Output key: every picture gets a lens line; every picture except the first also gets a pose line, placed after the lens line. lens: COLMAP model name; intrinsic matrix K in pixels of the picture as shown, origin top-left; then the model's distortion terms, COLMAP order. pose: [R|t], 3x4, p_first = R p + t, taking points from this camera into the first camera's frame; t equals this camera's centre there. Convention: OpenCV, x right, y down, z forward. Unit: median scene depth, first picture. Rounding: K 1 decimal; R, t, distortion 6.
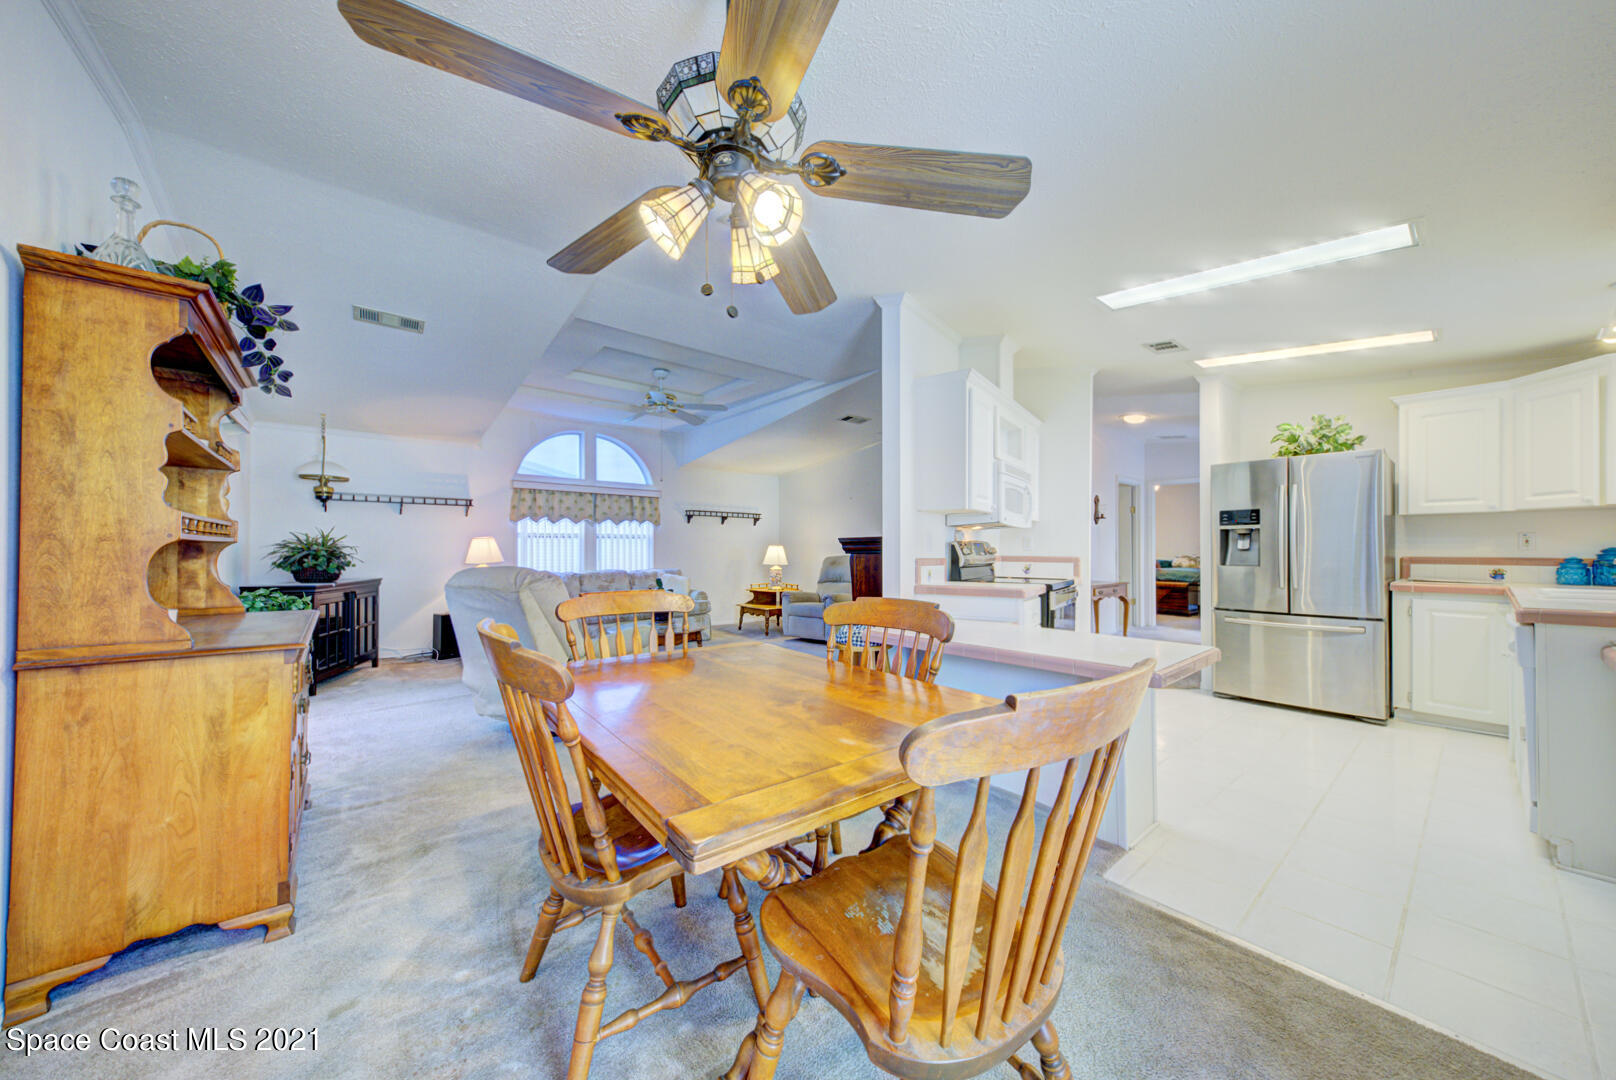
lens RADIAL K [[552.1, 0, 809.1], [0, 552.1, 545.9], [0, 0, 1]] dist [0.016317, -0.002952]
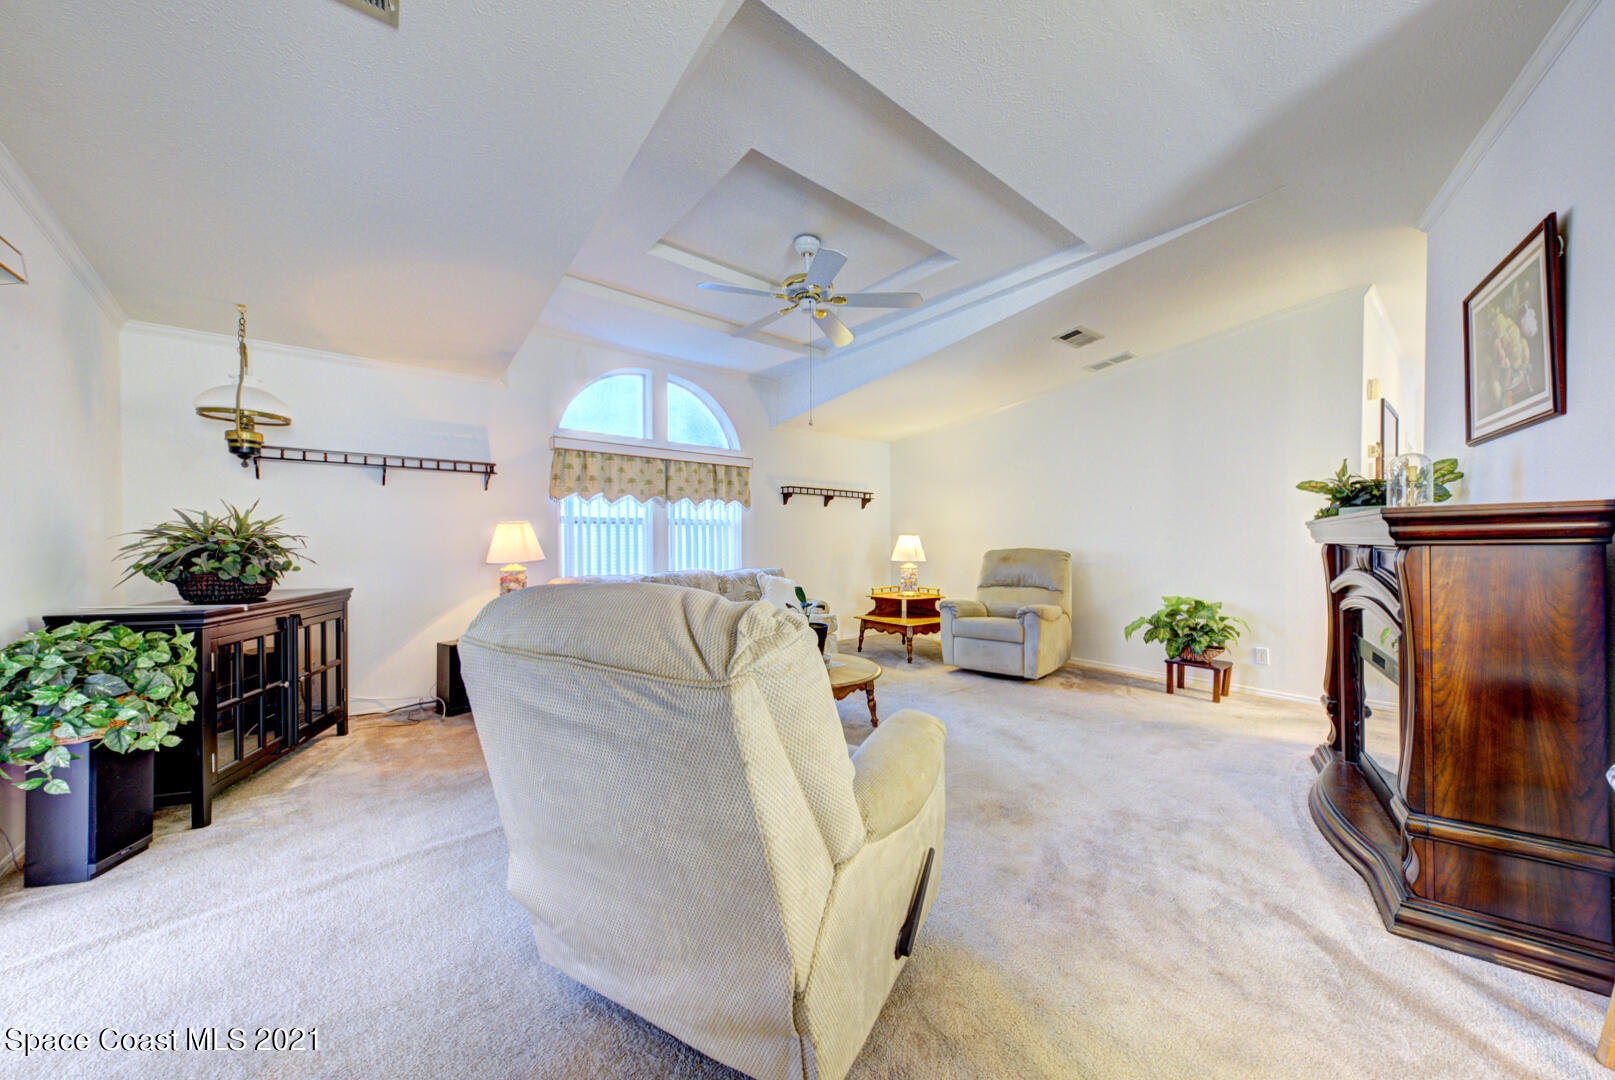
lens RADIAL K [[551.8, 0, 806.1], [0, 551.8, 544.6], [0, 0, 1]] dist [0.016317, -0.002952]
pose [[0.999932, -0.002372, -0.011442, -0.284997], [0.002511, 0.999923, 0.012154, 0.004804], [0.011412, -0.012182, 0.999861, 0.429393]]
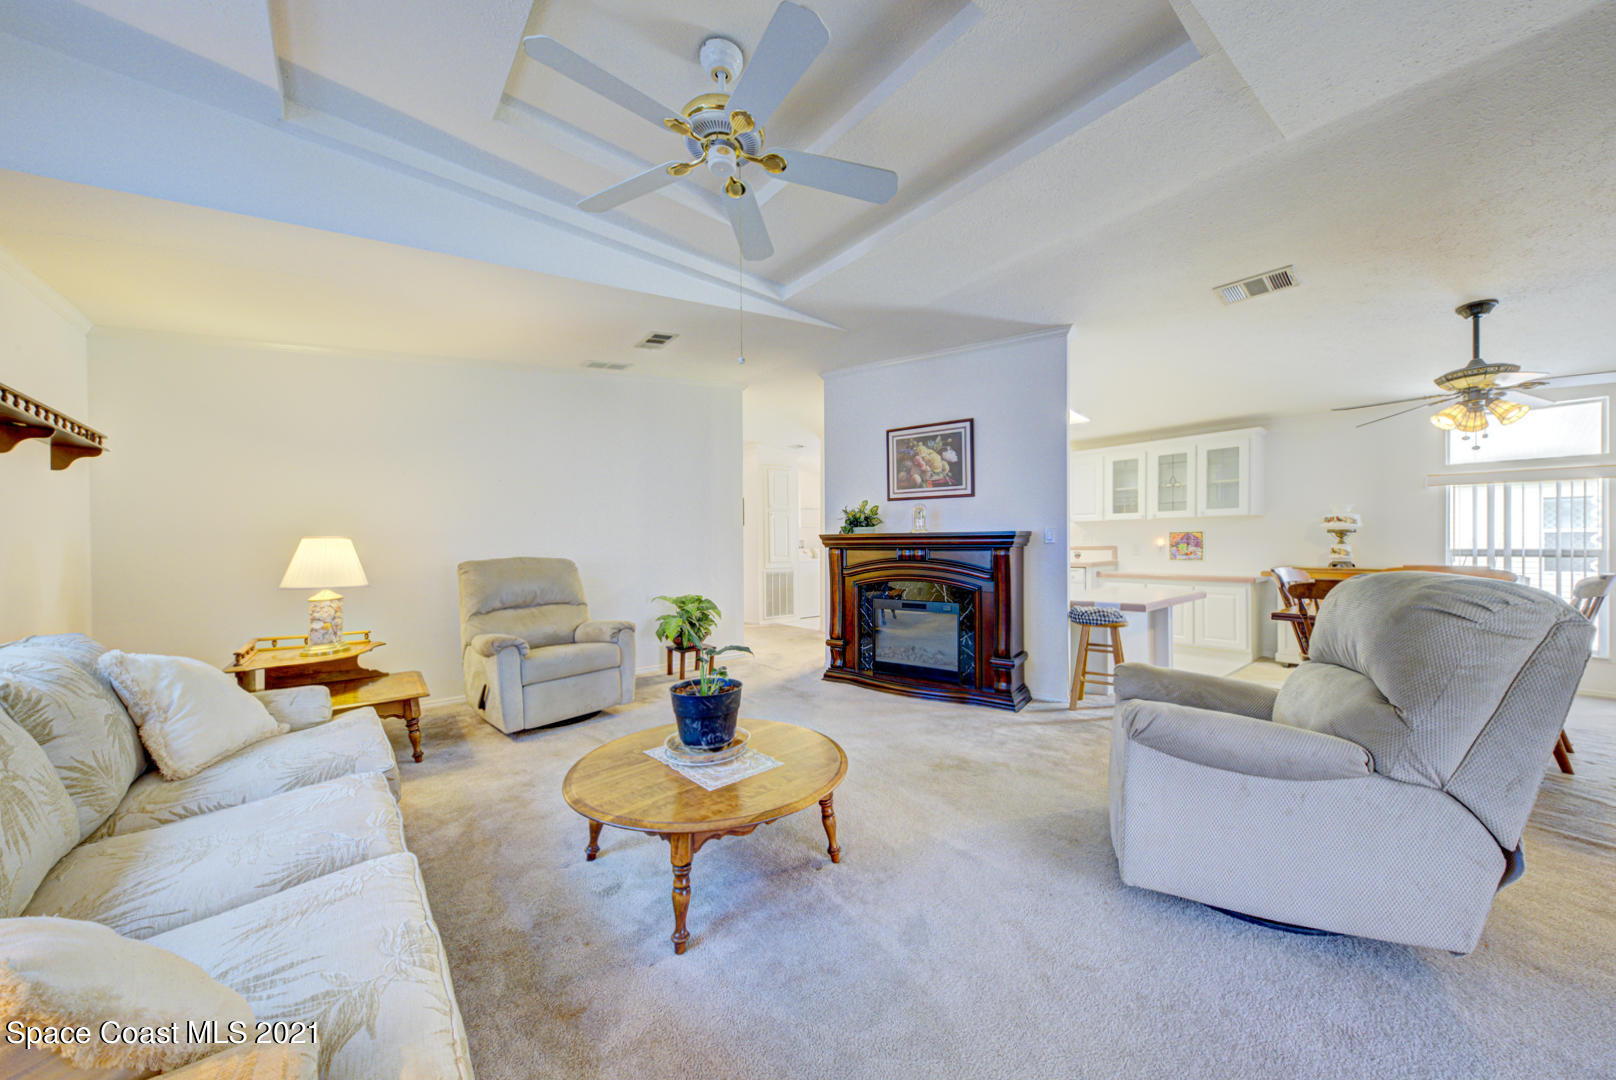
lens RADIAL K [[552.1, 0, 811.6], [0, 552.1, 544.7], [0, 0, 1]] dist [0.016317, -0.002952]
pose [[0.000108, 0.001539, 0.999999, -0.687832], [-0.001028, 0.999998, -0.001539, 0.008483], [-0.999999, -0.001028, 0.000110, 1.017476]]
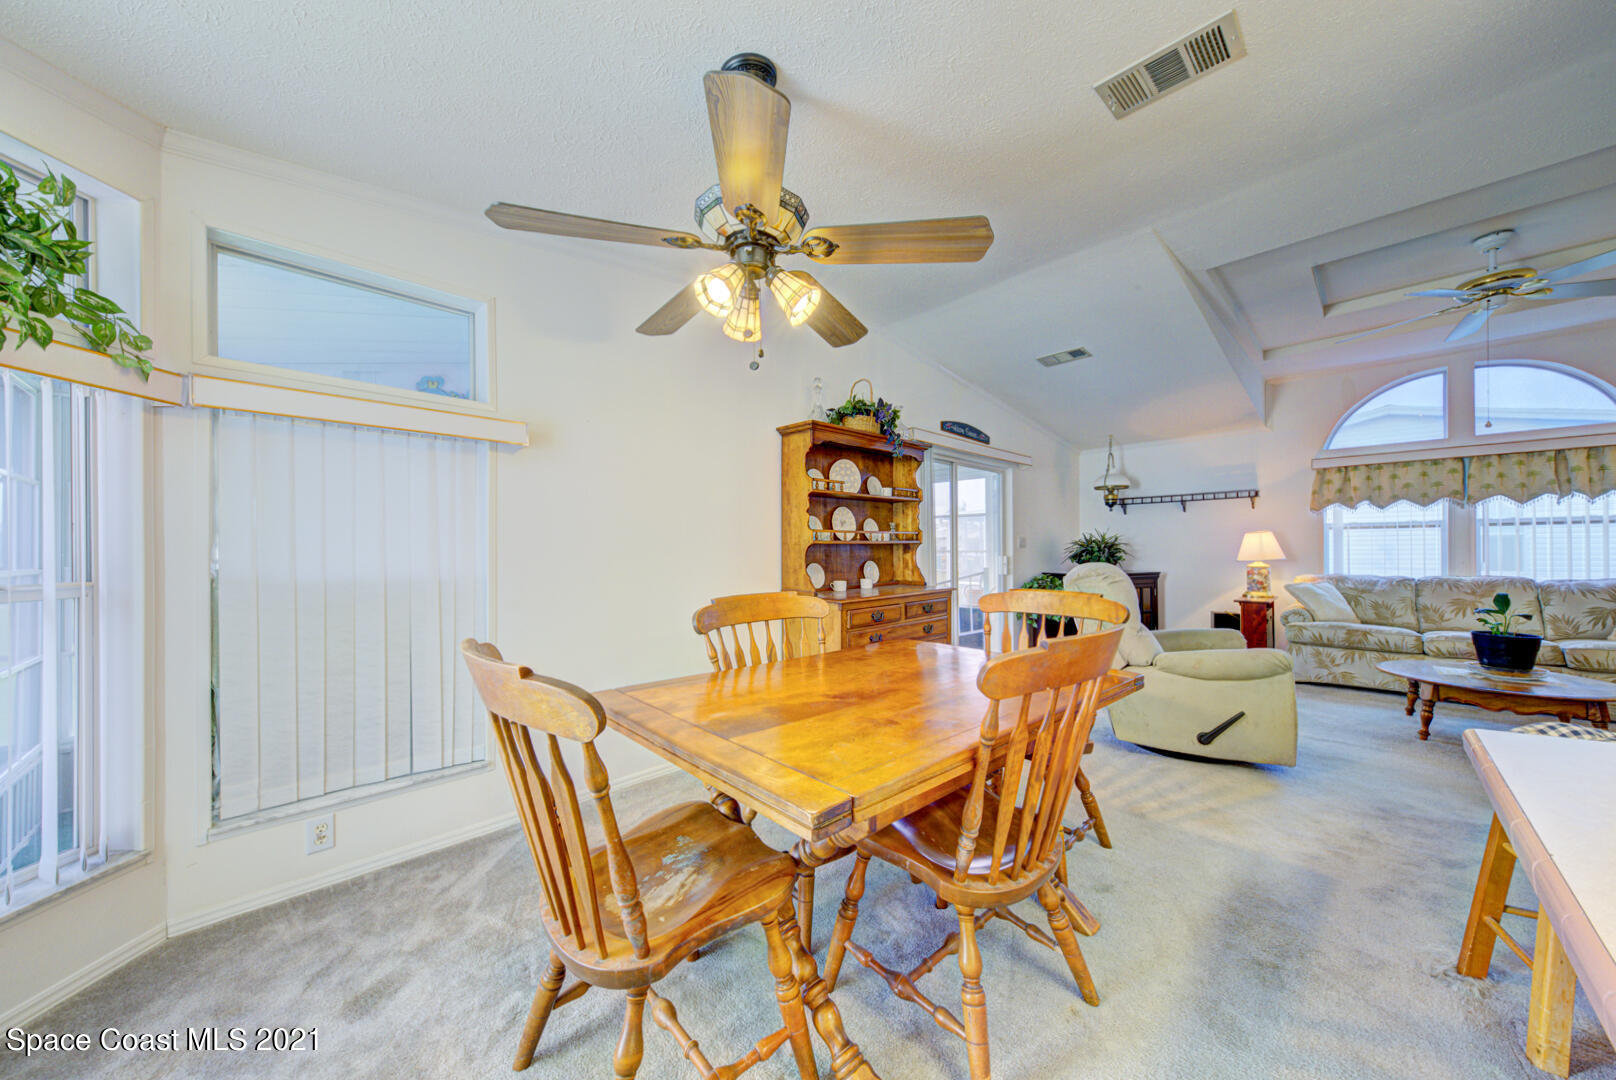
lens RADIAL K [[552.1, 0, 816.7], [0, 552.1, 547.2], [0, 0, 1]] dist [0.016317, -0.002952]
pose [[0.085684, -0.001206, -0.996322, 0.283908], [0.013703, 0.999906, -0.000032, 0.000504], [0.996228, -0.013649, 0.085692, 0.252400]]
